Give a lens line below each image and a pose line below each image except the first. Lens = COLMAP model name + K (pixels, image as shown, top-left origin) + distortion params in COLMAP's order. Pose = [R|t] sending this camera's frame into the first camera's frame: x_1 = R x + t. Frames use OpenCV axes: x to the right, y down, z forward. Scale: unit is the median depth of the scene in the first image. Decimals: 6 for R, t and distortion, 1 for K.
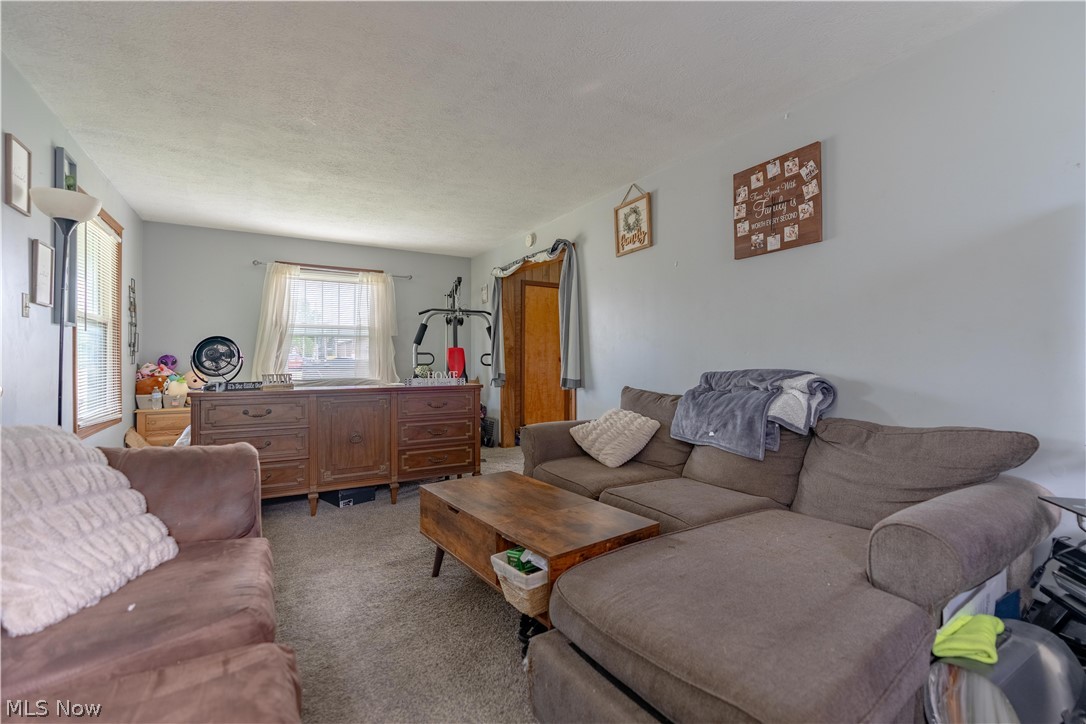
lens RADIAL K [[485.8, 0, 542.9], [0, 485.8, 363.4], [0, 0, 1]] dist [-0.000195, 0.000335]
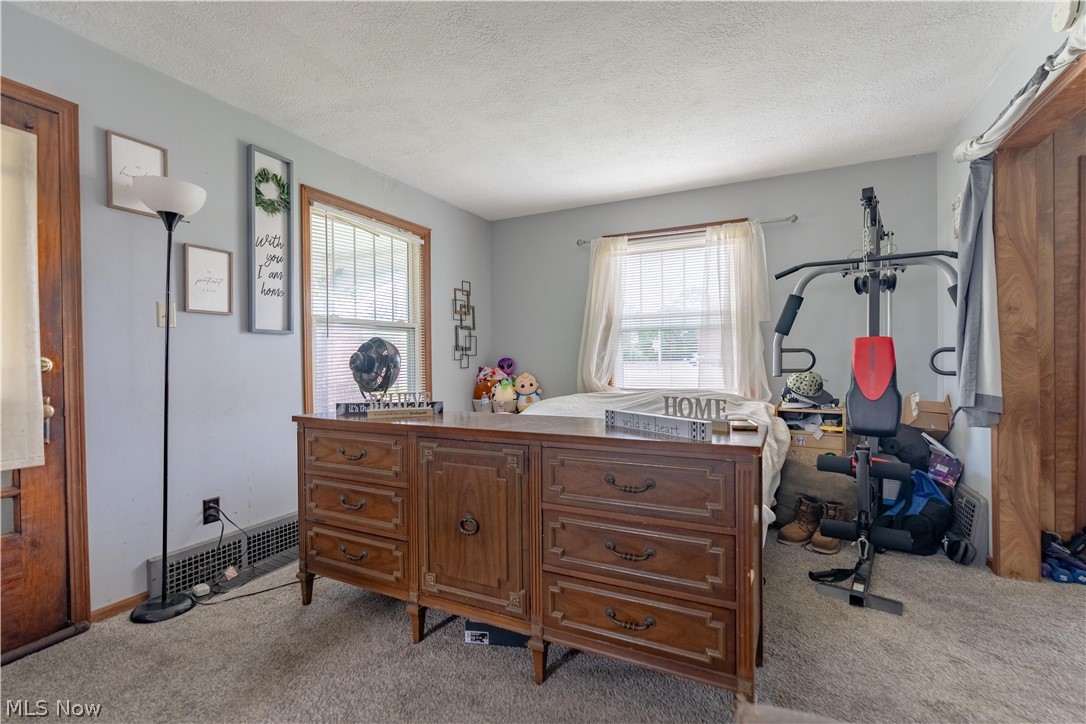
lens RADIAL K [[485.8, 0, 542.9], [0, 485.8, 363.4], [0, 0, 1]] dist [-0.000195, 0.000335]
pose [[0.550152, 0.003768, -0.835056, 0.076637], [0.006713, 0.999938, 0.008934, -0.018490], [0.835037, -0.010521, 0.550093, 0.698765]]
